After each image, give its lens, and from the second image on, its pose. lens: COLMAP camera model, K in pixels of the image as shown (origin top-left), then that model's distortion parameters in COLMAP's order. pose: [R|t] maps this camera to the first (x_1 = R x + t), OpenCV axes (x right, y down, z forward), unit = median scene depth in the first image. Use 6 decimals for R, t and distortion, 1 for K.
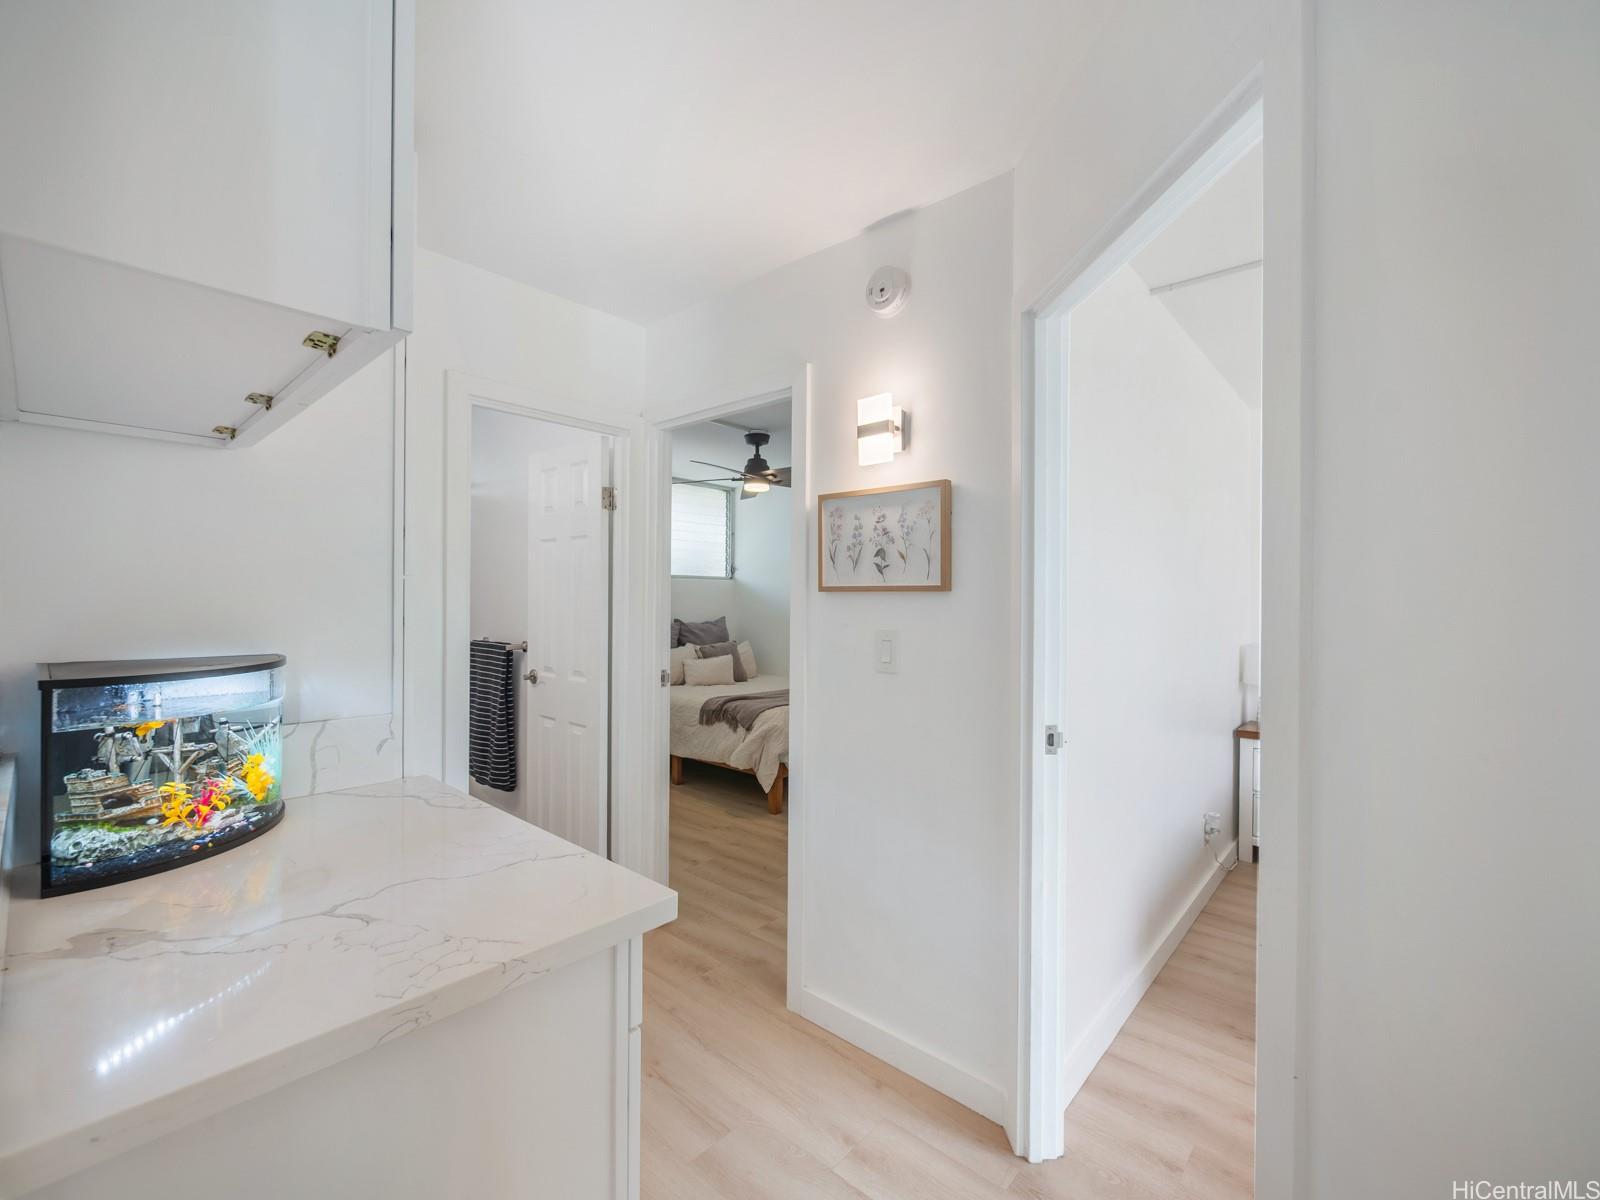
lens RADIAL K [[684.7, 0, 800.8], [0, 684.7, 608.7], [0, 0, 1]] dist [-0.000447, 0.000047]
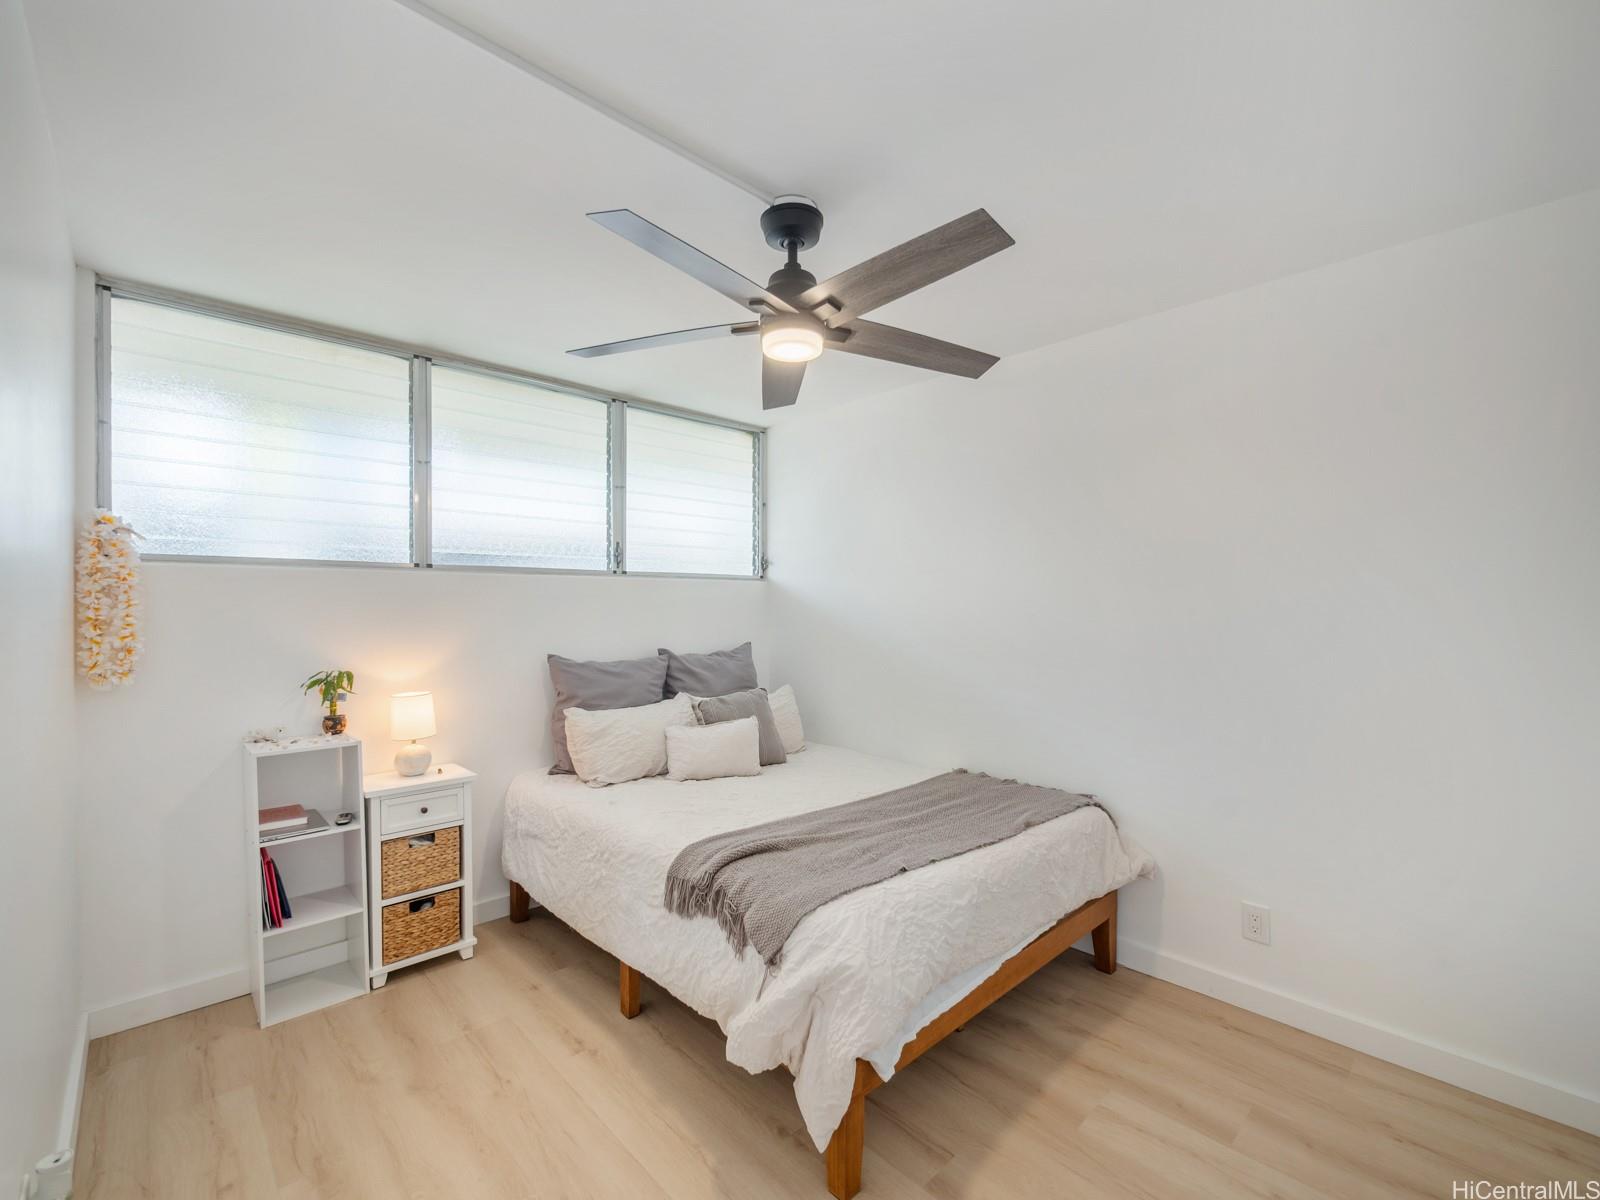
lens RADIAL K [[679.8, 0, 799.4], [0, 679.8, 624.0], [0, 0, 1]] dist [-0.027960, 0.000072]
pose [[0.996423, -0.007539, -0.084165, -0.021389], [0.008321, 0.999925, 0.008953, -0.010557], [0.084091, -0.009621, 0.996412, 0.472555]]
